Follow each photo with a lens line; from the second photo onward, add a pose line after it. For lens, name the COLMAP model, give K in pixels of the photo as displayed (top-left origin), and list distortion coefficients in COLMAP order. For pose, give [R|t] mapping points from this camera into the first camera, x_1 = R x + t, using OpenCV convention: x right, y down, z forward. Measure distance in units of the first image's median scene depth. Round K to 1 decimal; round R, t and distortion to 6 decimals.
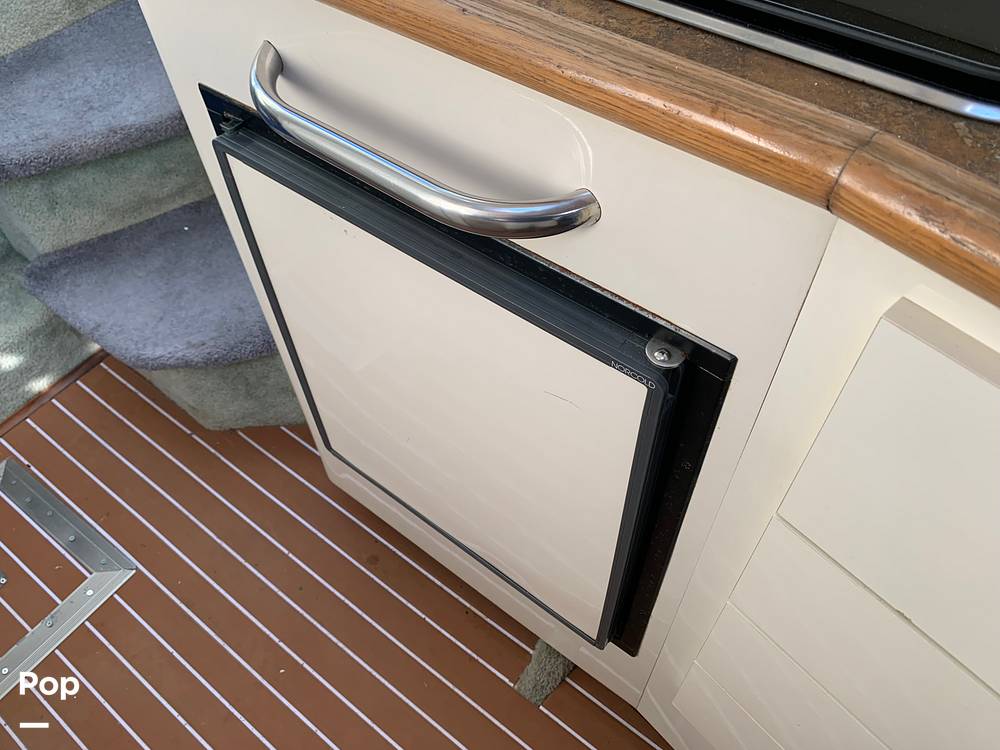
lens RADIAL K [[791.8, 0, 496.4], [0, 791.8, 379.5], [0, 0, 1]] dist [-0.002373, -0.006829]
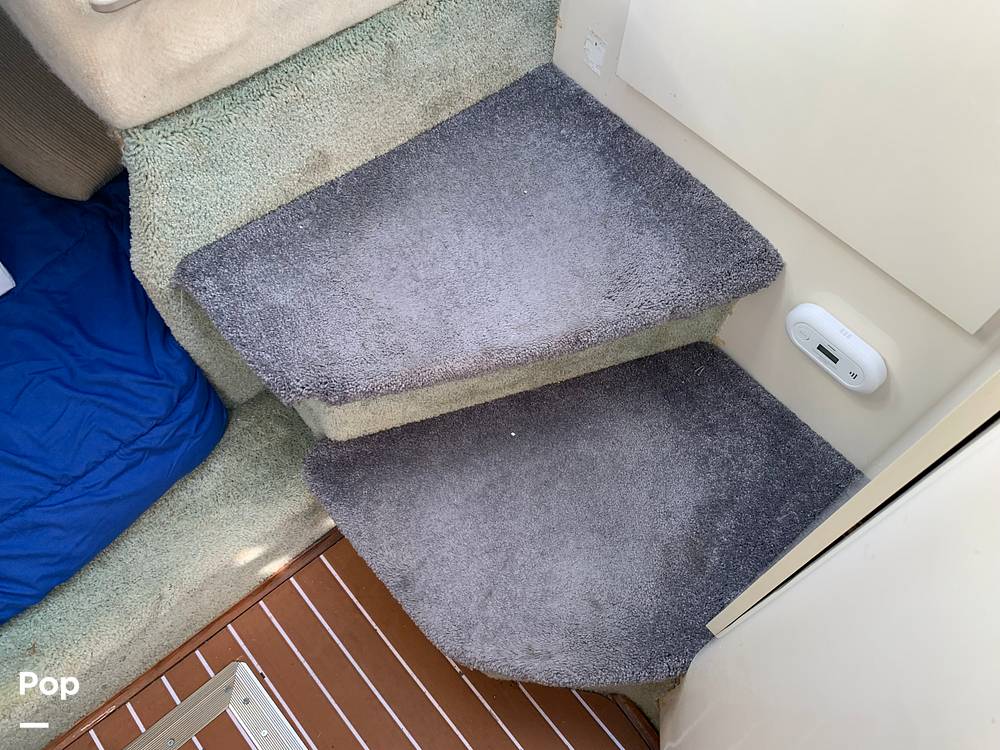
lens RADIAL K [[791.8, 0, 504.7], [0, 791.8, 371.8], [0, 0, 1]] dist [-0.002373, -0.006829]
pose [[0.977716, 0.207872, -0.029328, -0.409696], [-0.202929, 0.971617, 0.121571, -0.357296], [0.053767, -0.112911, 0.992149, 0.260870]]
